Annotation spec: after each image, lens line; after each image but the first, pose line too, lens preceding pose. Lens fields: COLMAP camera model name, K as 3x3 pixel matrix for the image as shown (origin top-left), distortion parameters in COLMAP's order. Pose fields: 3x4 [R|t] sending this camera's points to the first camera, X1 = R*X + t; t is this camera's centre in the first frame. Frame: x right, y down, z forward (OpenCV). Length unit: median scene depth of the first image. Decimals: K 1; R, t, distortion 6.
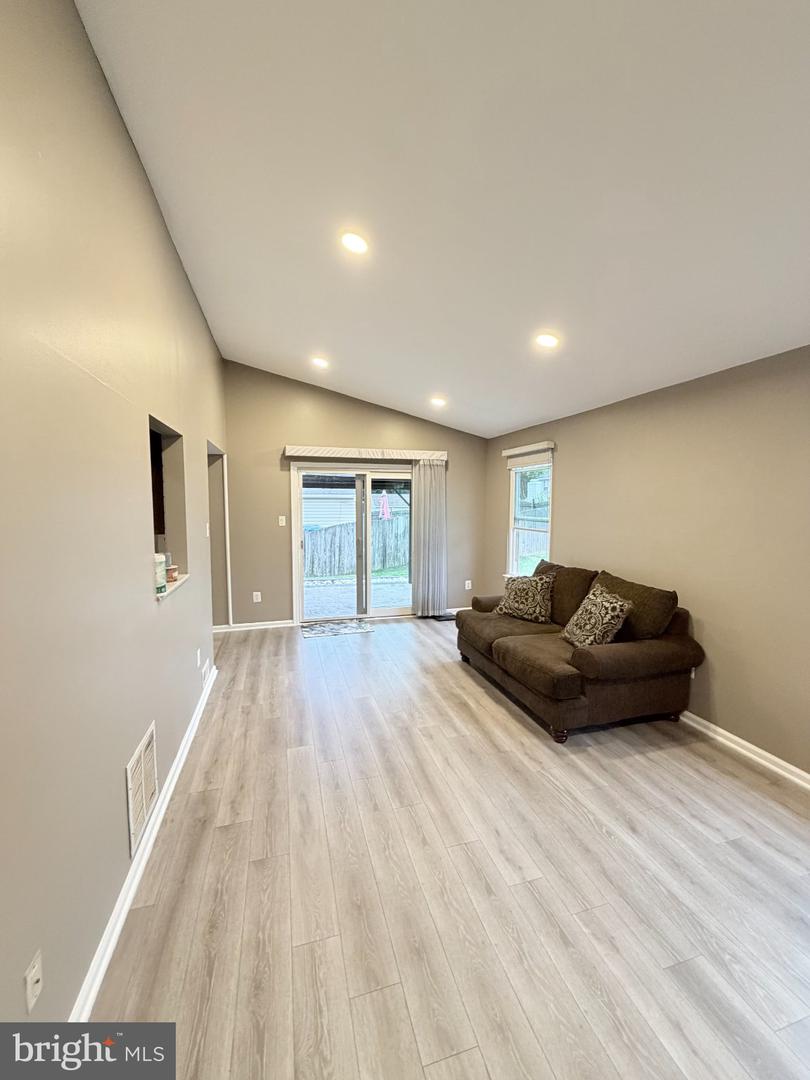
lens RADIAL K [[433.4, 0, 402.5], [0, 433.4, 538.4], [0, 0, 1]] dist [-0.001125, -0.000289]
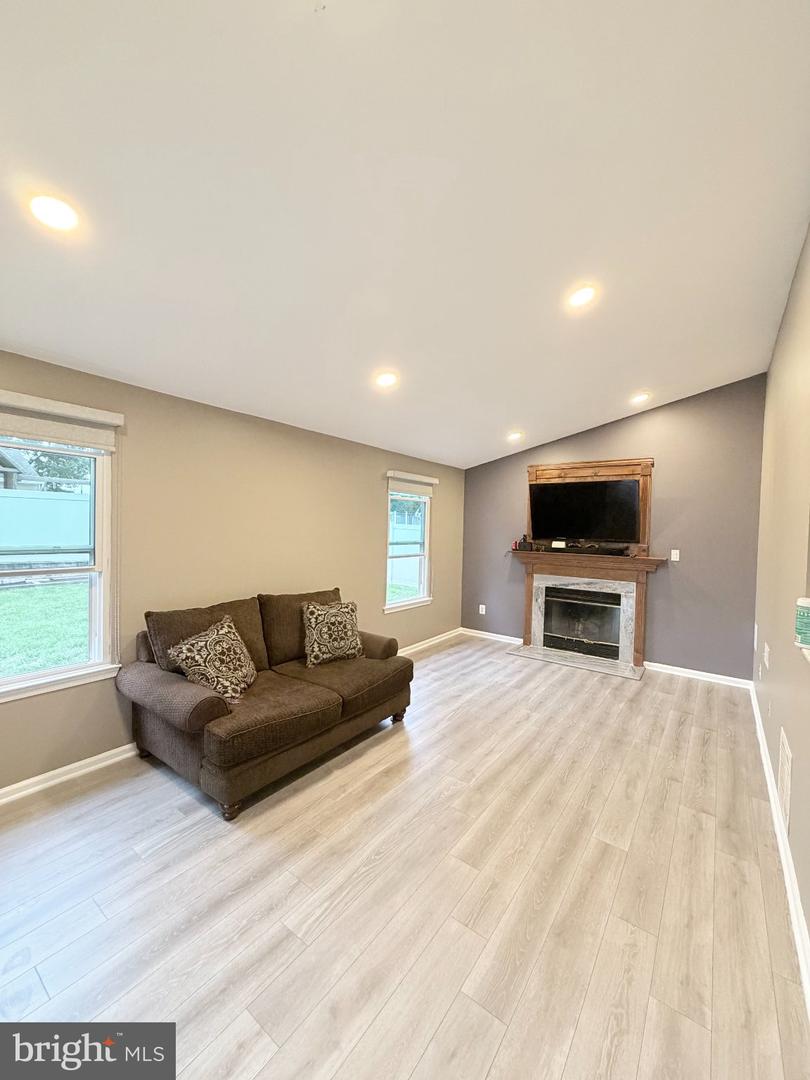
lens RADIAL K [[433.4, 0, 402.5], [0, 433.4, 538.4], [0, 0, 1]] dist [-0.001125, -0.000289]
pose [[-0.615012, -0.041391, 0.787431, -0.599006], [0.036865, 0.996020, 0.081148, -0.145003], [-0.787656, 0.078936, -0.611038, 1.728263]]
